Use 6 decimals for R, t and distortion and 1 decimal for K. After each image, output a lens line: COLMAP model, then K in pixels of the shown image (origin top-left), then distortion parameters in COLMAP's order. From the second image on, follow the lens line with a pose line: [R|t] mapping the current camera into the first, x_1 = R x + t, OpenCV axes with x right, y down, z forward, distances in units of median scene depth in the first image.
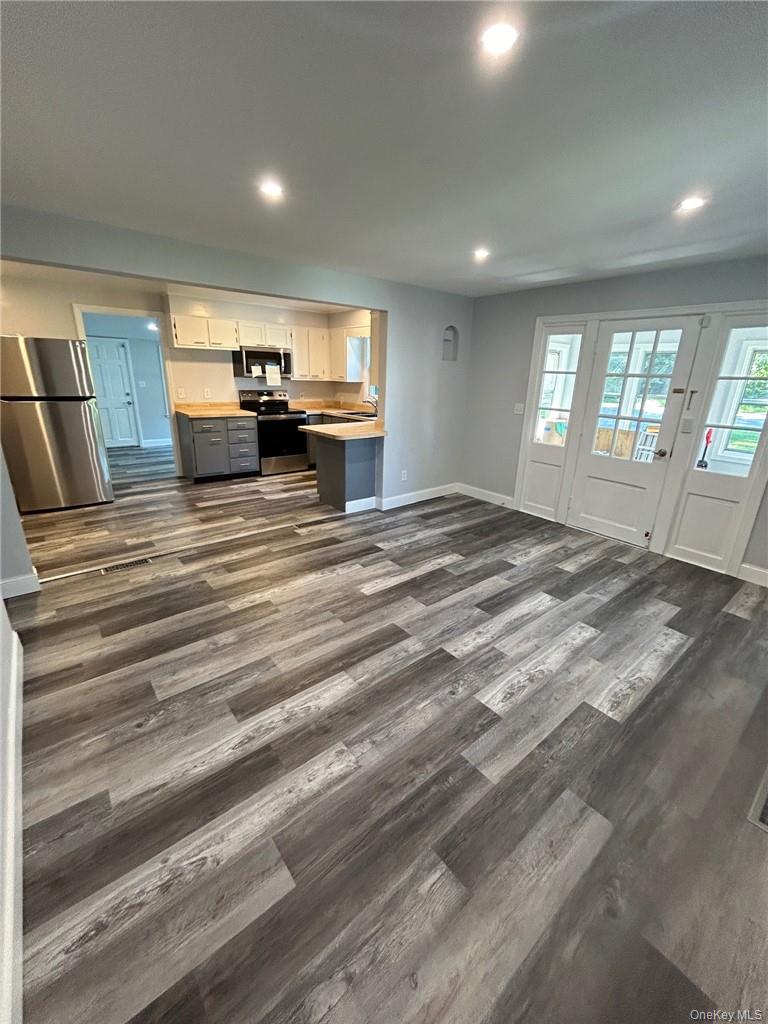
lens RADIAL K [[415.7, 0, 384.0], [0, 415.7, 512.0], [0, 0, 1]] dist [-0.001491, 0.000100]
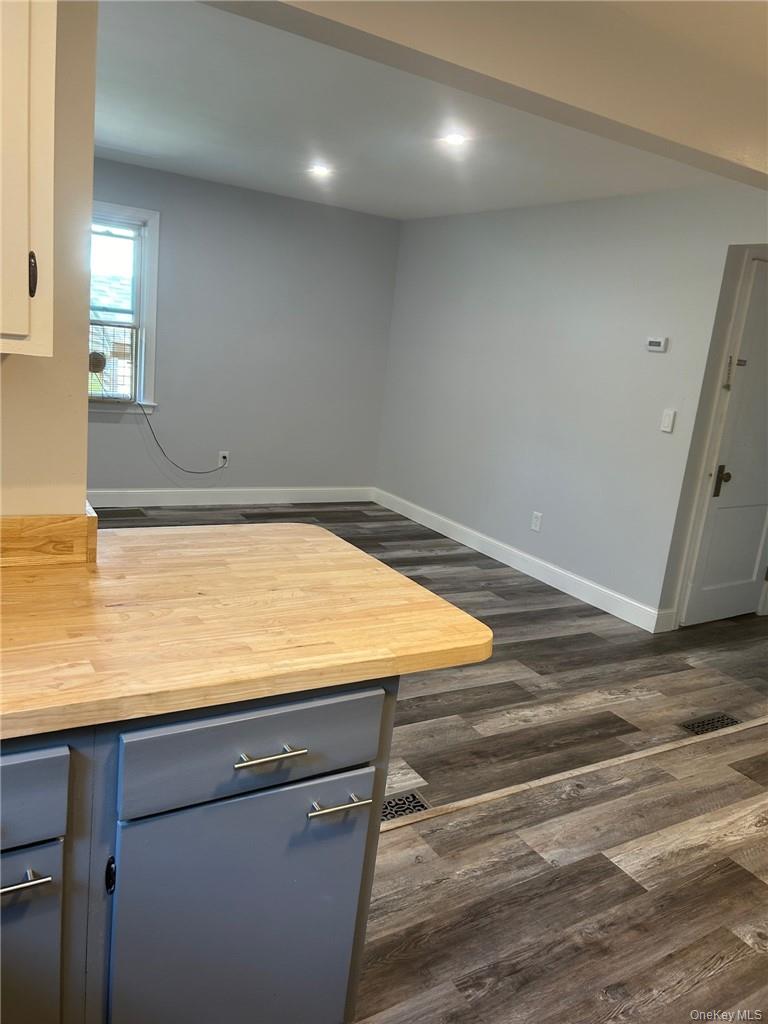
lens RADIAL K [[773.0, 0, 389.6], [0, 773.0, 520.6], [0, 0, 1]] dist [0.066519, -0.083897]
pose [[-0.981752, -0.163733, 0.096716, -0.232165], [-0.088038, 0.842142, 0.532020, -0.521927], [-0.168558, 0.513797, -0.841190, 1.570227]]
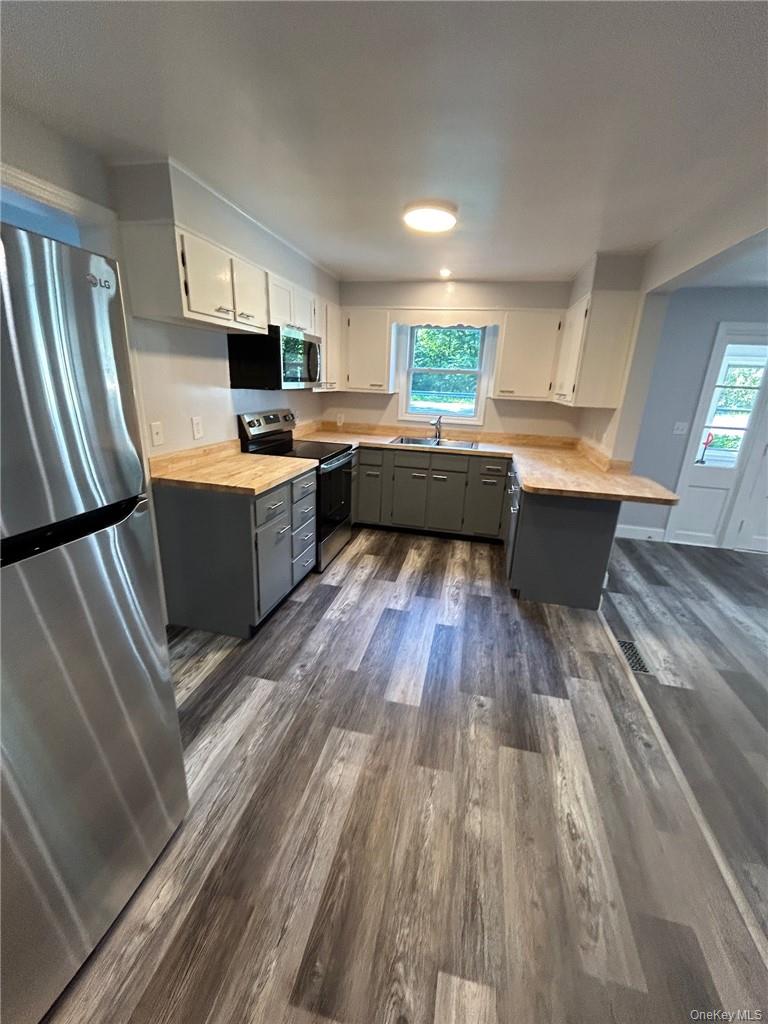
lens RADIAL K [[417.1, 0, 385.1], [0, 417.1, 514.2], [0, 0, 1]] dist [0.000589, 0.000596]
pose [[0.791110, -0.186164, 0.582656, -0.855986], [0.175019, 0.981627, 0.076004, -0.305856], [-0.586100, 0.041848, 0.809157, 0.831953]]
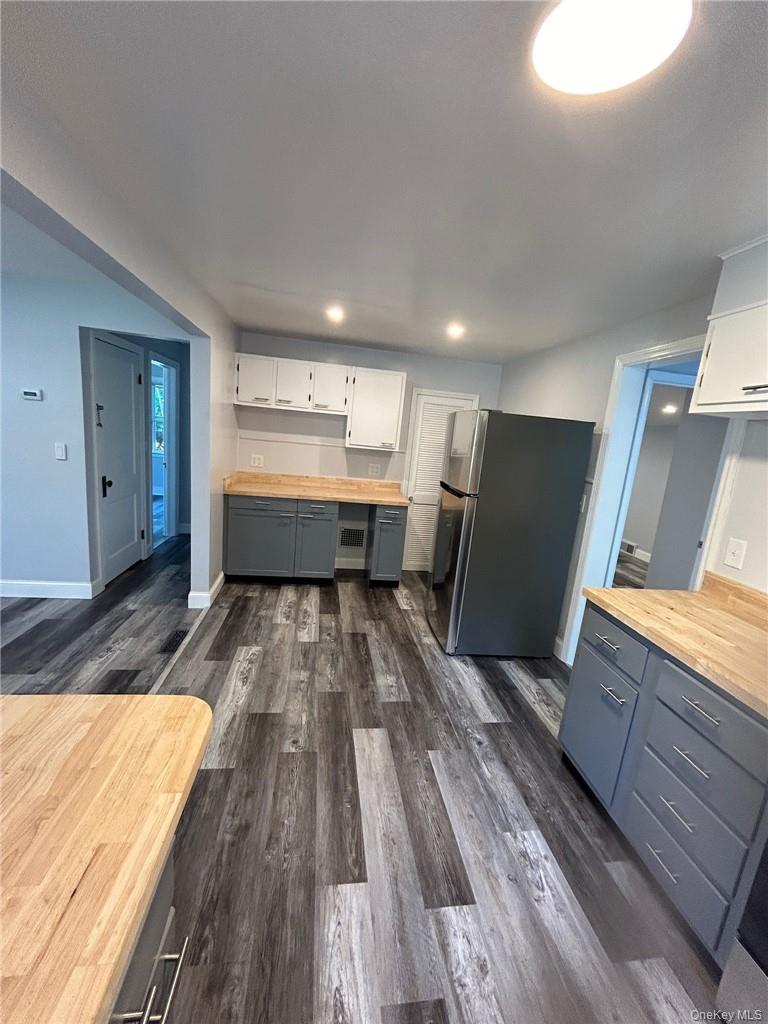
lens RADIAL K [[417.1, 0, 385.1], [0, 417.1, 514.2], [0, 0, 1]] dist [0.000589, 0.000596]
pose [[-0.513383, 0.089293, -0.853501, -0.108864], [-0.375421, 0.870982, 0.316939, -0.475670], [0.771684, 0.483133, -0.413625, 1.381370]]
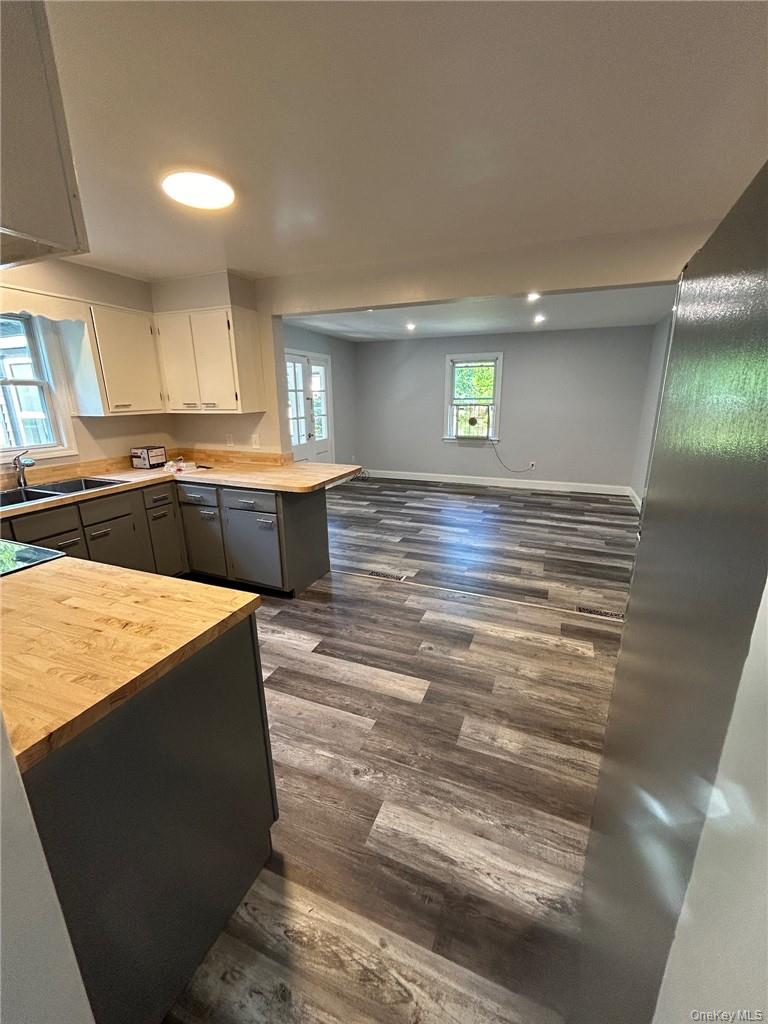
lens RADIAL K [[417.1, 0, 385.1], [0, 417.1, 514.2], [0, 0, 1]] dist [0.000589, 0.000596]
pose [[-0.471177, -0.268997, 0.840020, -0.962022], [0.276643, 0.859238, 0.430324, -0.496516], [-0.837533, 0.435144, -0.330437, 1.398467]]
